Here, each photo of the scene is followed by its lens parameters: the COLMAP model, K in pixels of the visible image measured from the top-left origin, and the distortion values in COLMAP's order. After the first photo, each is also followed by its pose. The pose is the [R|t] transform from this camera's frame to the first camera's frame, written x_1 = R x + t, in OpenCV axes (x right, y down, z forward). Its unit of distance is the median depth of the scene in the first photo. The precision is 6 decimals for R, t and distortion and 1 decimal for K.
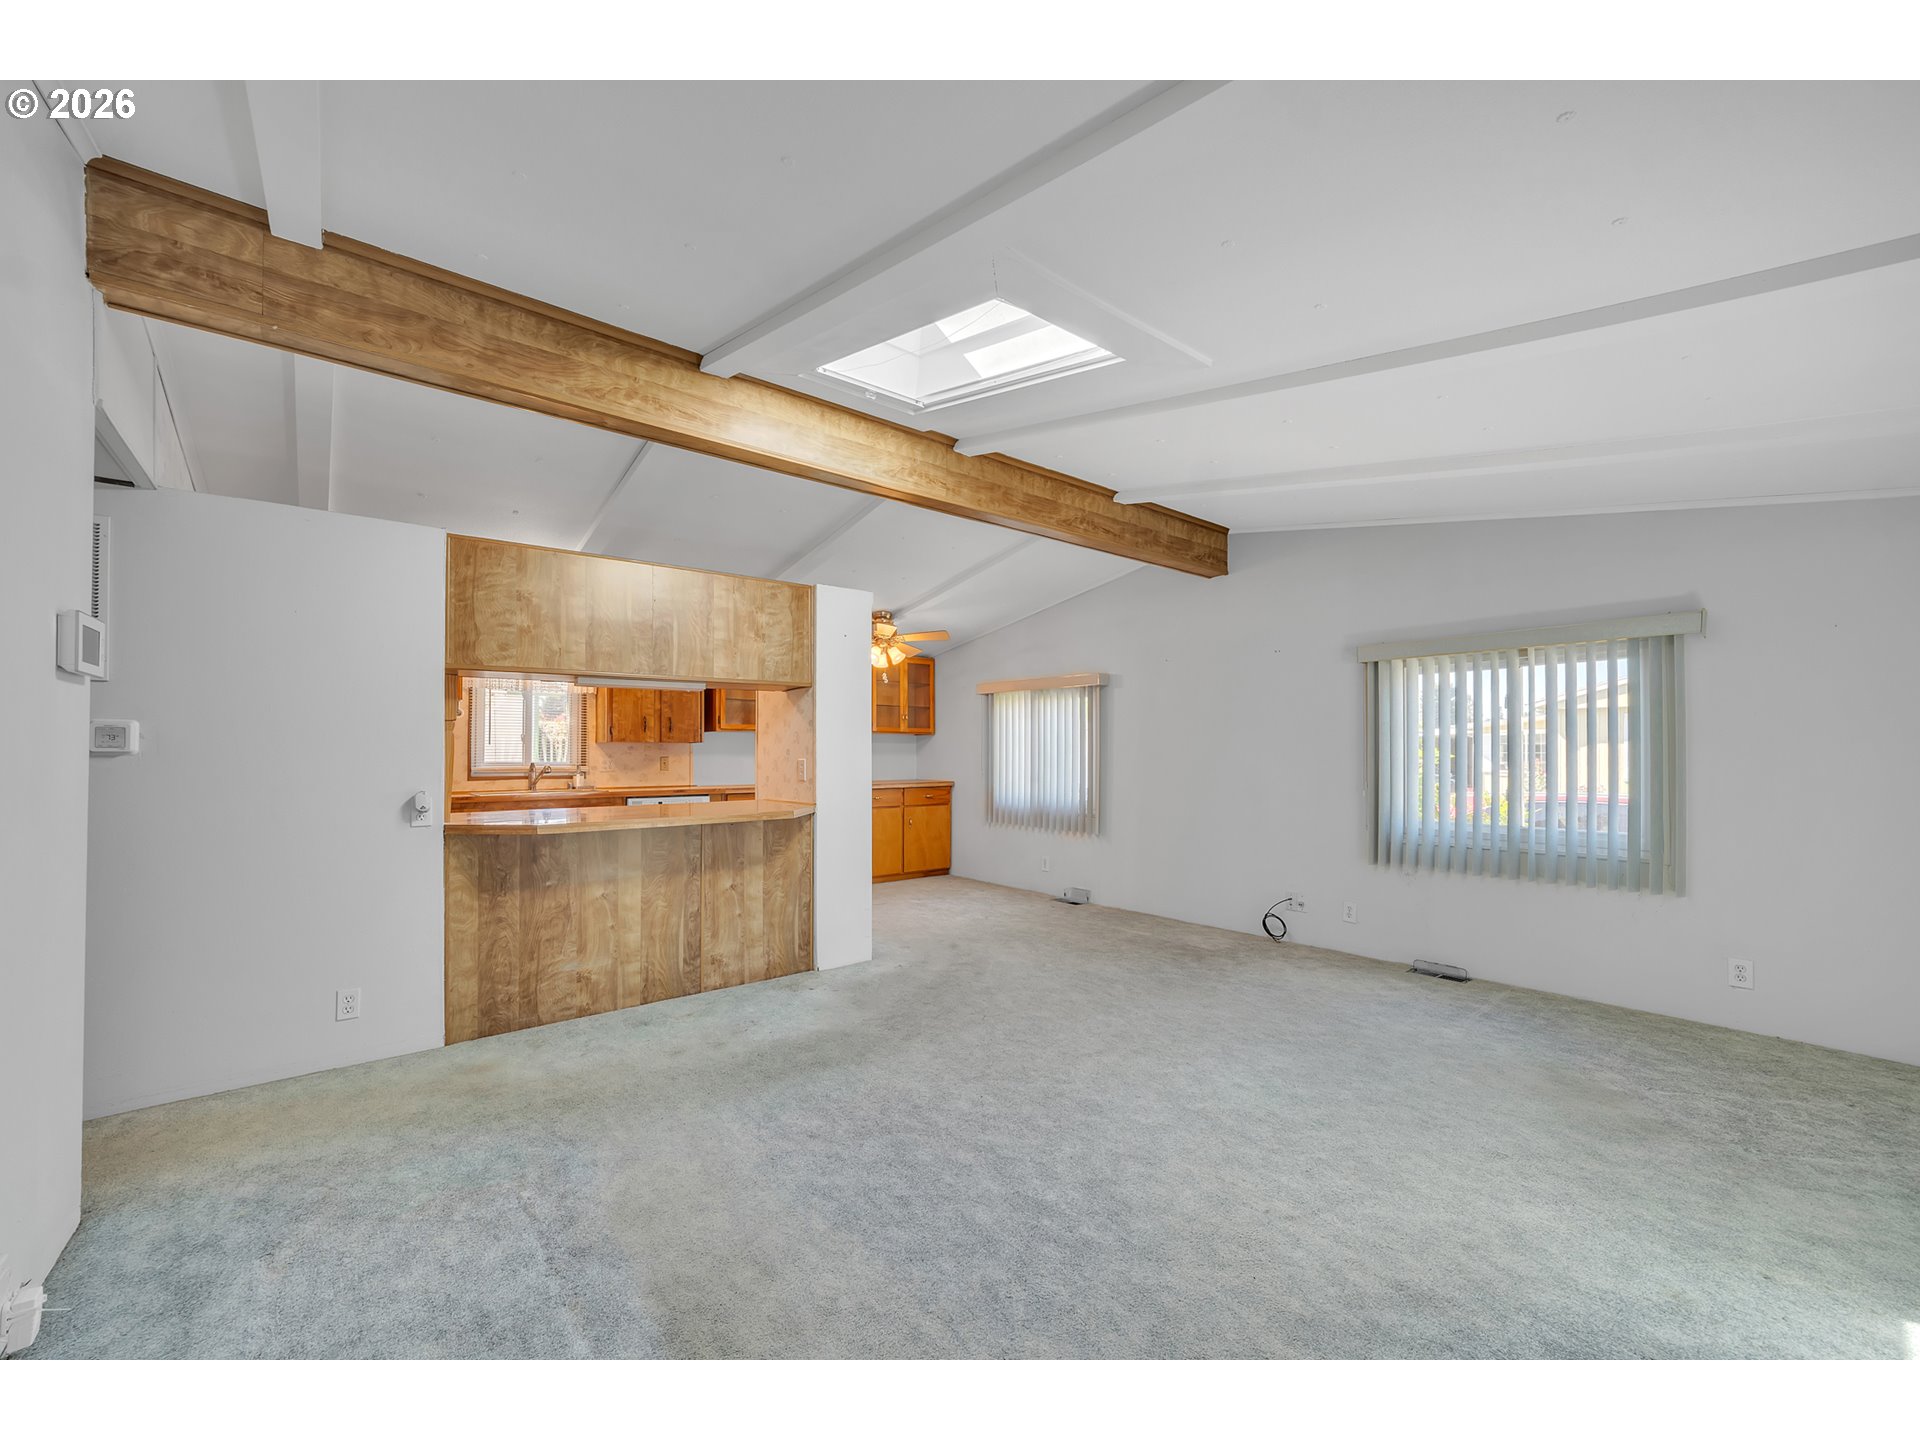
lens RADIAL K [[777.8, 0, 962.8], [0, 777.8, 747.8], [0, 0, 1]] dist [-0.001823, 0.000411]
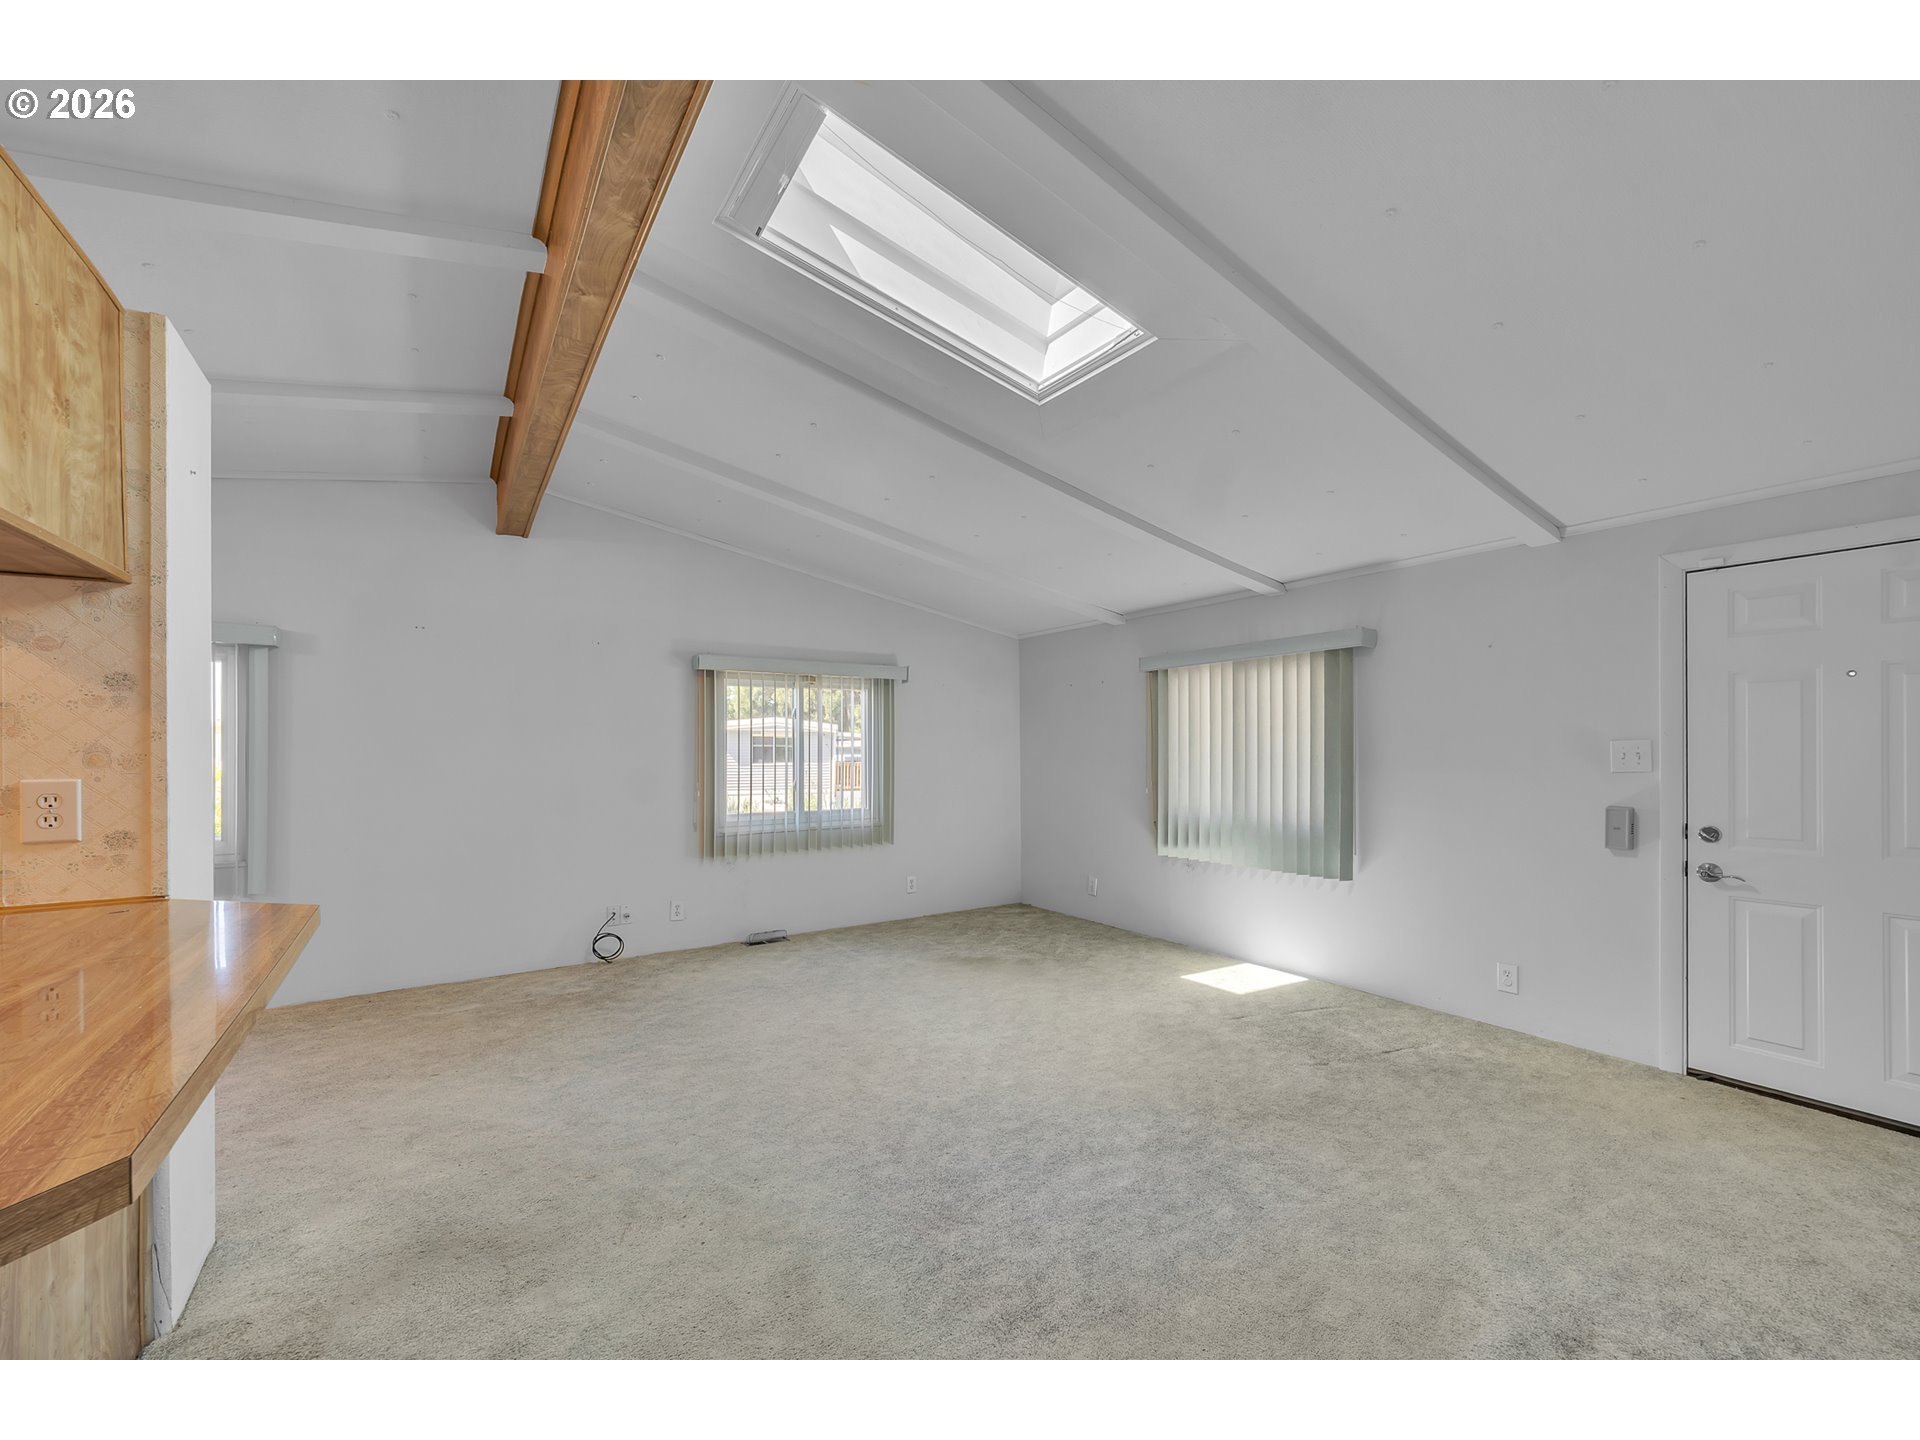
lens RADIAL K [[777.8, 0, 962.8], [0, 777.8, 747.8], [0, 0, 1]] dist [-0.001823, 0.000411]
pose [[0.089506, 0.006885, 0.995962, -0.569072], [-0.002879, 0.999974, -0.006654, 0.003040], [-0.995982, -0.002272, 0.089524, 0.616917]]
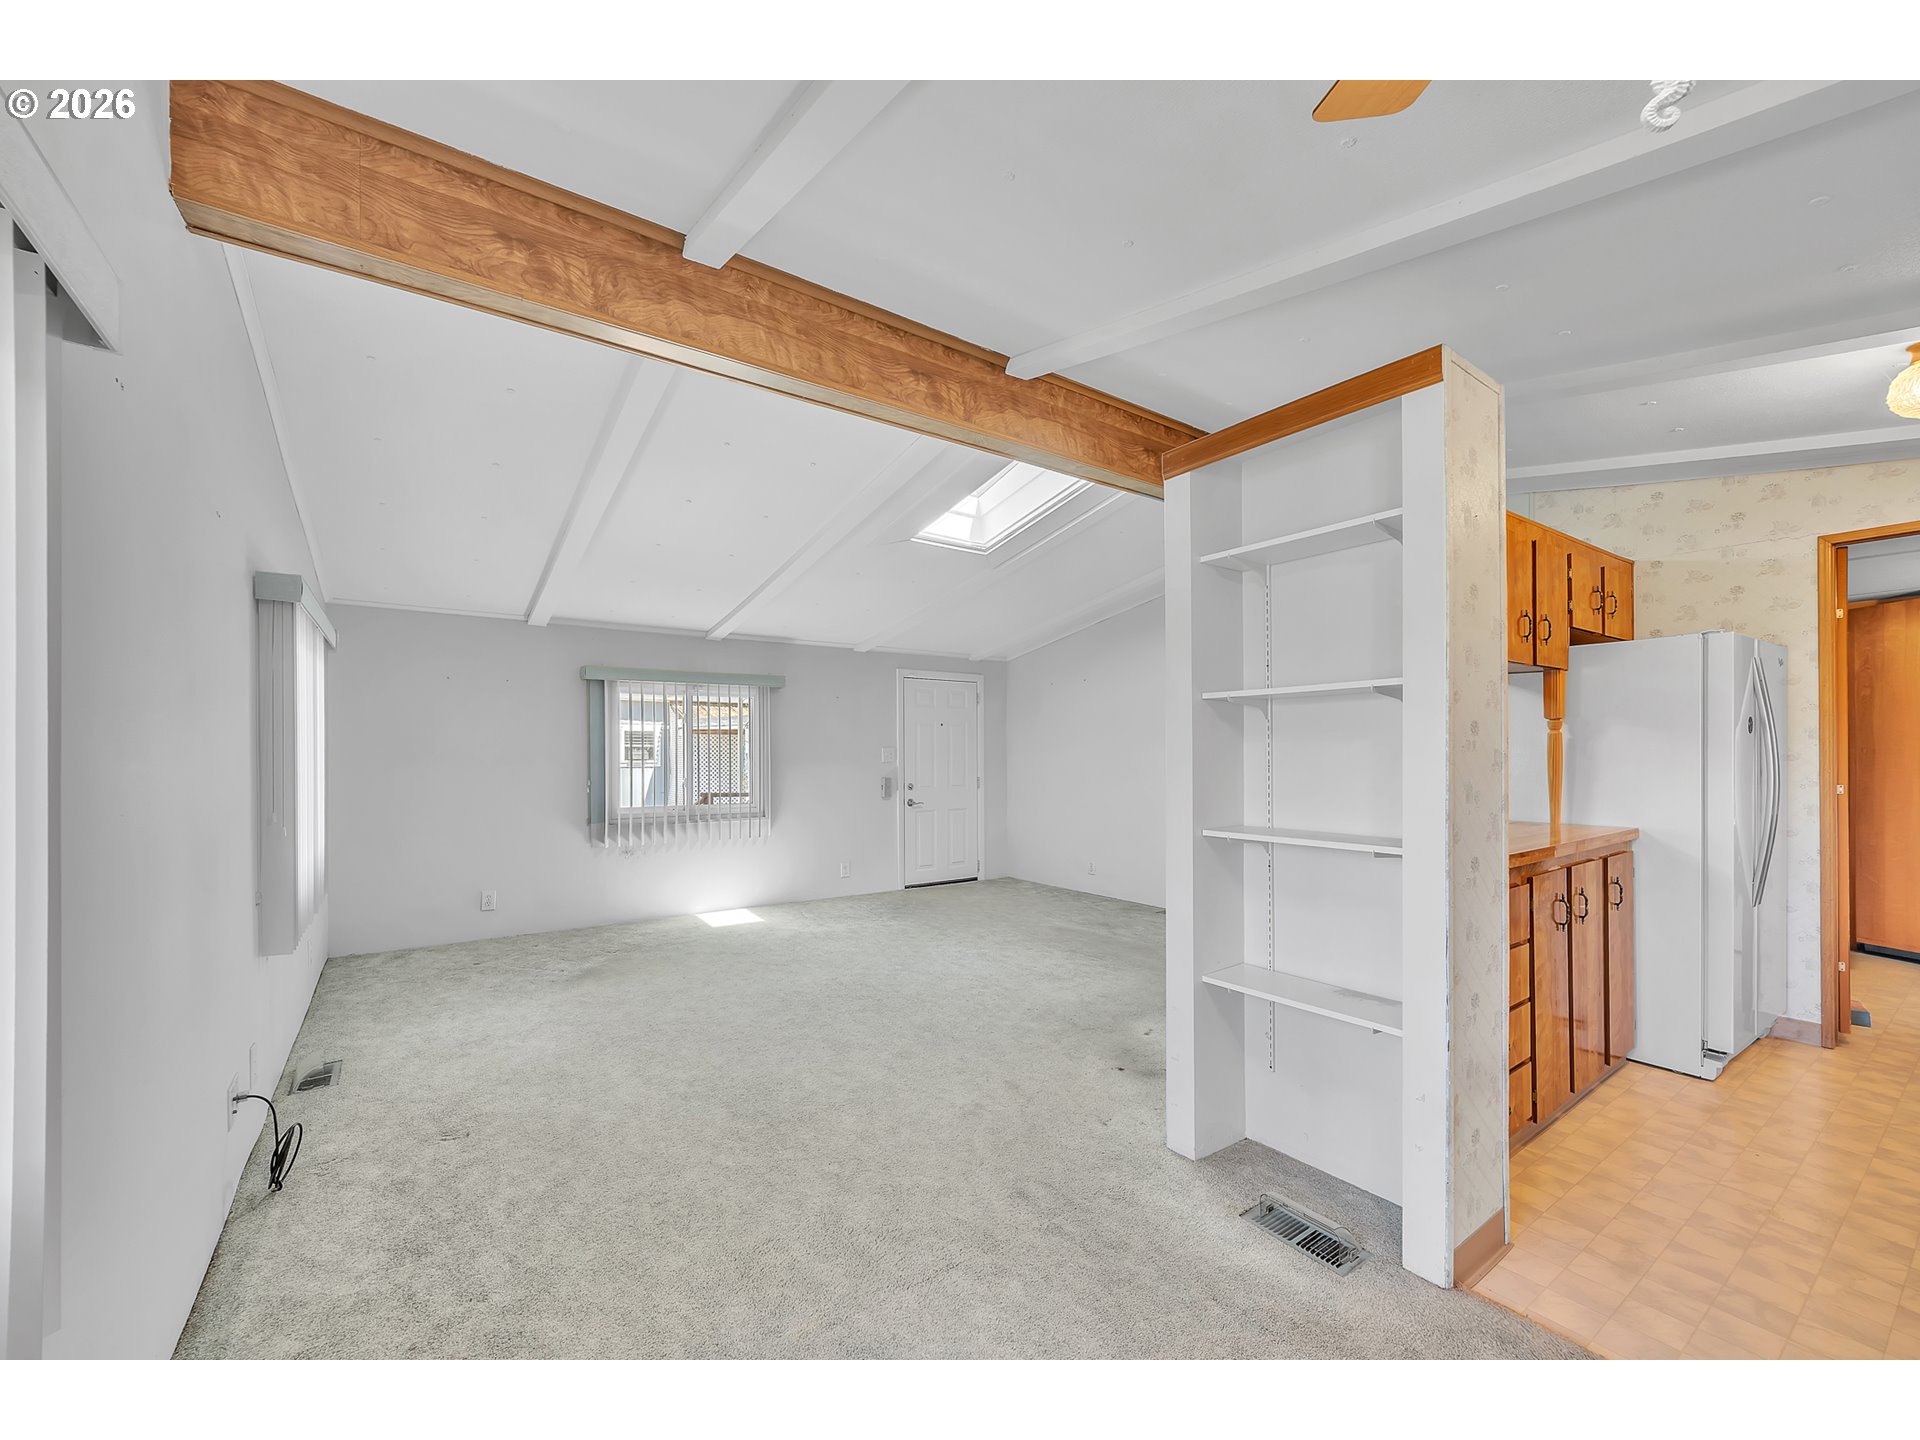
lens RADIAL K [[777.8, 0, 962.8], [0, 777.8, 747.8], [0, 0, 1]] dist [-0.001823, 0.000411]
pose [[-0.996862, 0.002300, 0.079122, -0.036379], [0.002132, 0.999995, -0.002215, -0.007098], [-0.079127, -0.002039, -0.996862, 1.743988]]
